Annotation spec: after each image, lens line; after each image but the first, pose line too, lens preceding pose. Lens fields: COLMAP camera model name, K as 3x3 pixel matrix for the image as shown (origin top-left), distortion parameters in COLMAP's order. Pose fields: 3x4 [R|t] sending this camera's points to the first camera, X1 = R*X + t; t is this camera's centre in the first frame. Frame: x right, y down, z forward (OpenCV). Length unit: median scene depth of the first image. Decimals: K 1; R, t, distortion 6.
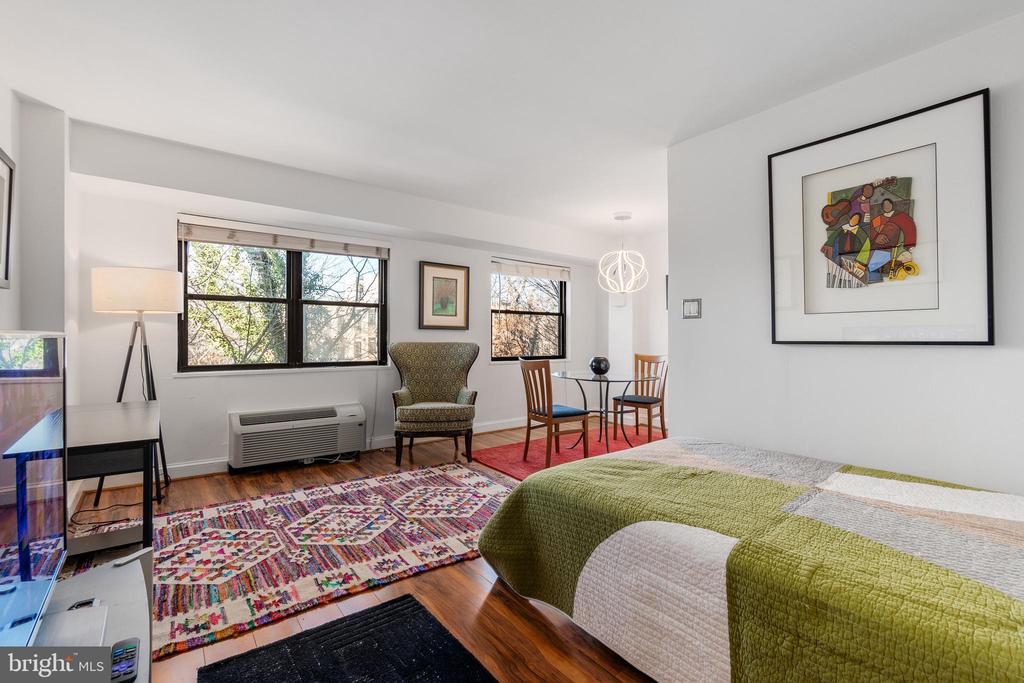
lens RADIAL K [[451.7, 0, 519.5], [0, 451.7, 335.2], [0, 0, 1]] dist [-0.000855, 0.000070]
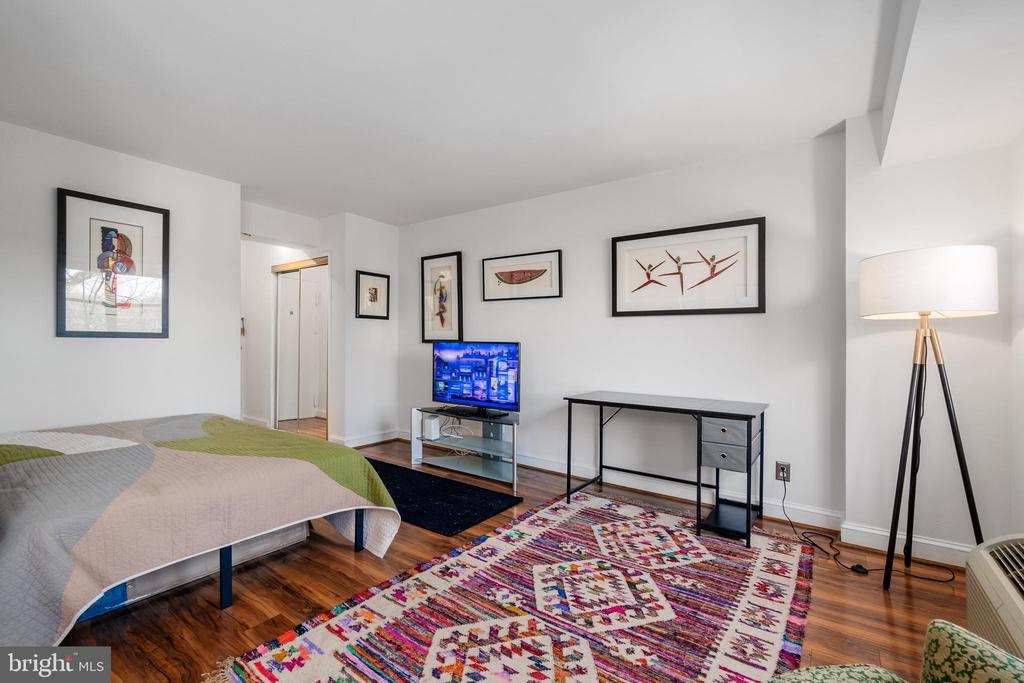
lens RADIAL K [[451.7, 0, 519.5], [0, 451.7, 335.2], [0, 0, 1]] dist [-0.000855, 0.000070]
pose [[-0.960435, -0.028843, -0.277006, -0.037810], [-0.023434, 0.999465, -0.022817, 0.003877], [0.277516, -0.015422, -0.960597, 1.655010]]
